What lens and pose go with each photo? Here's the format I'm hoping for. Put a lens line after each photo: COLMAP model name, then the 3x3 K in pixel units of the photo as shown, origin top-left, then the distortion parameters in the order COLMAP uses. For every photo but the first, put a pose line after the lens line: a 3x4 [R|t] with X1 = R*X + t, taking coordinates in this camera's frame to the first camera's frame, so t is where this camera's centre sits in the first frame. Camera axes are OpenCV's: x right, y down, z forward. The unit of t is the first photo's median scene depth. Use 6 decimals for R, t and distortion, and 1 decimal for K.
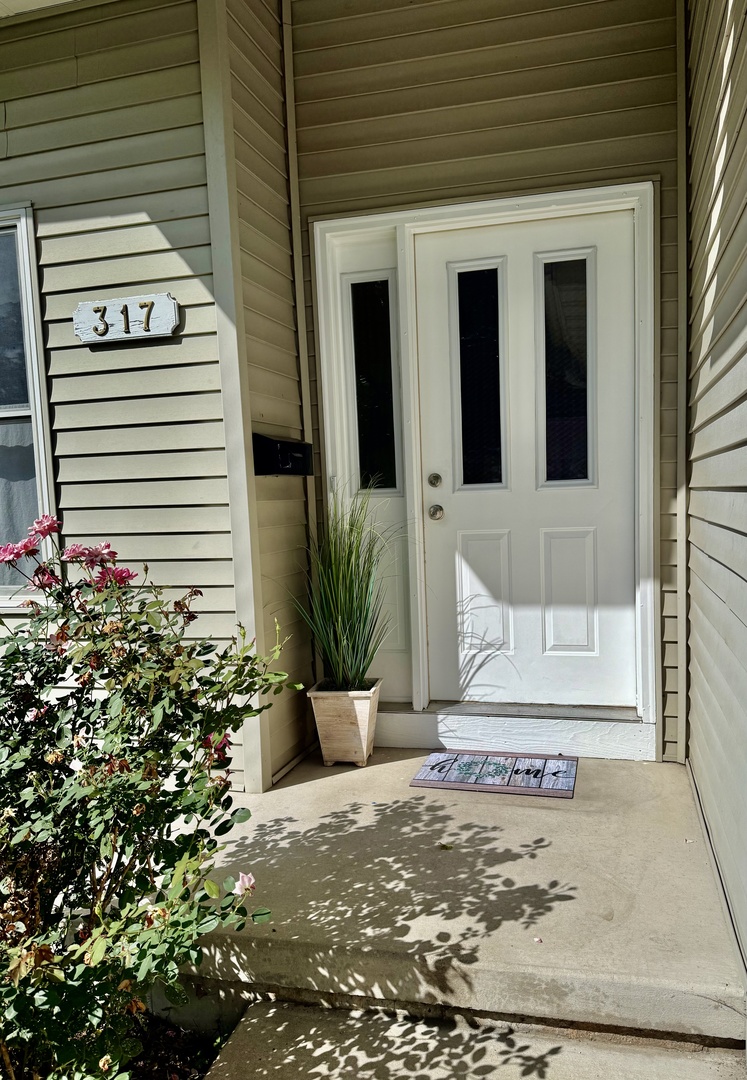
lens RADIAL K [[835.8, 0, 377.3], [0, 835.8, 578.2], [0, 0, 1]] dist [-0.005753, -0.003324]
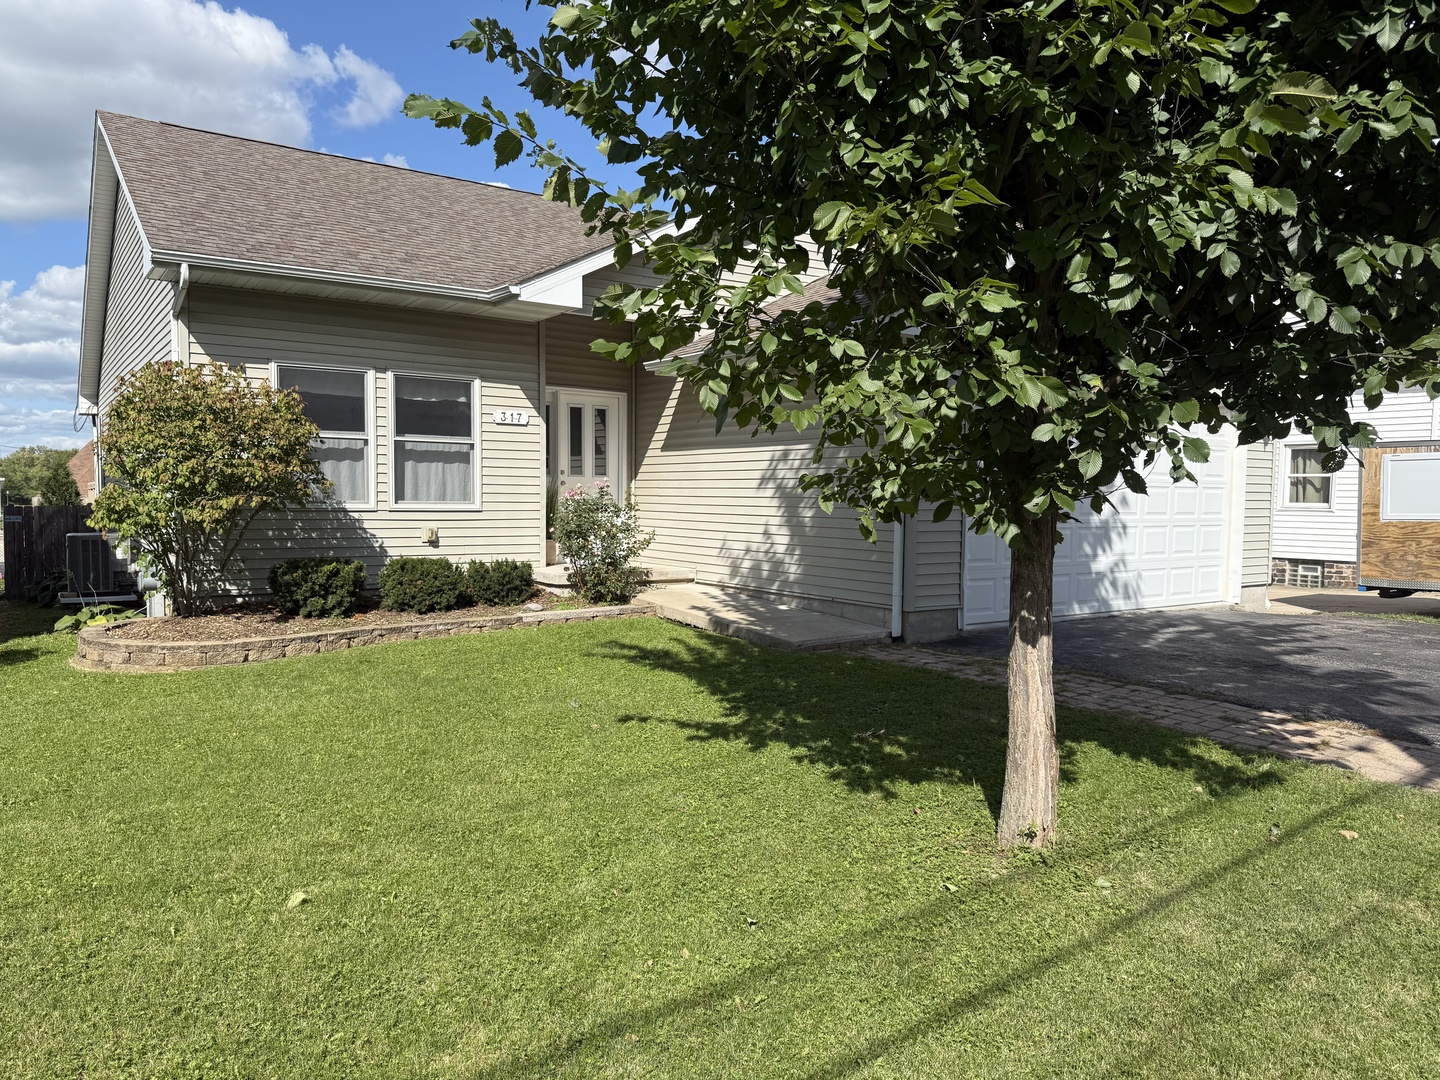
lens RADIAL K [[1006.2, 0, 720.0], [0, 1006.2, 540.0], [0, 0, 1]] dist [0.087492, -0.123940]
pose [[0.640561, 0.007288, 0.767873, -2.681122], [0.039215, 0.998340, -0.042188, 0.343551], [-0.766906, 0.057137, 0.639212, -2.001750]]
